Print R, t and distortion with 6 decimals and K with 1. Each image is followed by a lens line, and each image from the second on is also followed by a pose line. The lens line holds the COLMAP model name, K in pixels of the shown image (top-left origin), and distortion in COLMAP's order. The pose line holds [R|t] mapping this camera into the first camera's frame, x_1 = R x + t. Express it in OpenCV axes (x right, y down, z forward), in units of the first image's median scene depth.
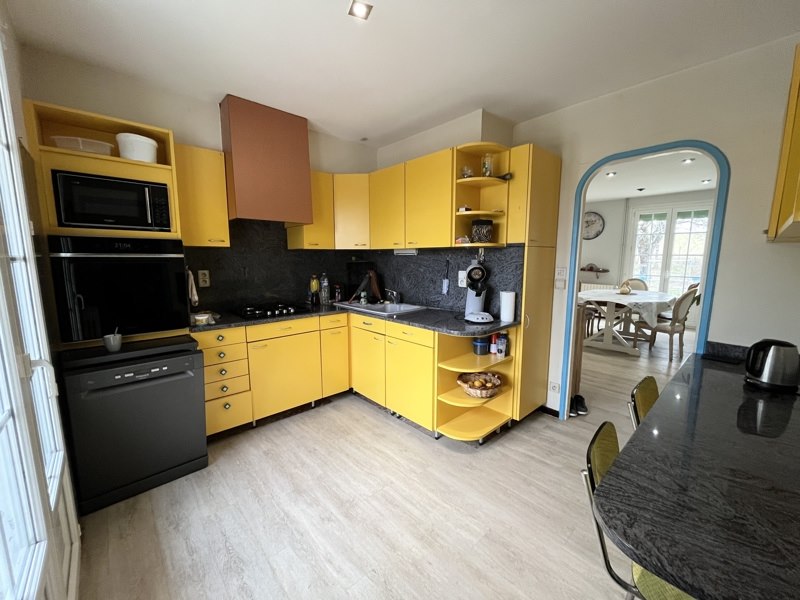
lens RADIAL K [[320.6, 0, 400.0], [0, 320.6, 300.0], [0, 0, 1]] dist [-0.000481, -0.000045]
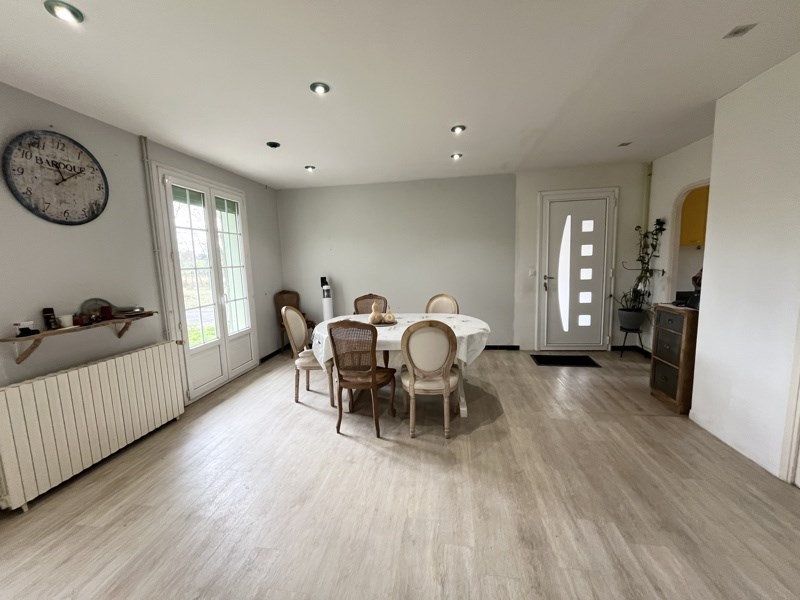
lens RADIAL K [[320.6, 0, 400.0], [0, 320.6, 300.0], [0, 0, 1]] dist [-0.000481, -0.000045]
pose [[-0.616680, -0.076980, 0.783441, 0.144133], [0.140876, 0.968350, 0.206039, -0.140609], [-0.774506, 0.237428, -0.586318, 0.980352]]
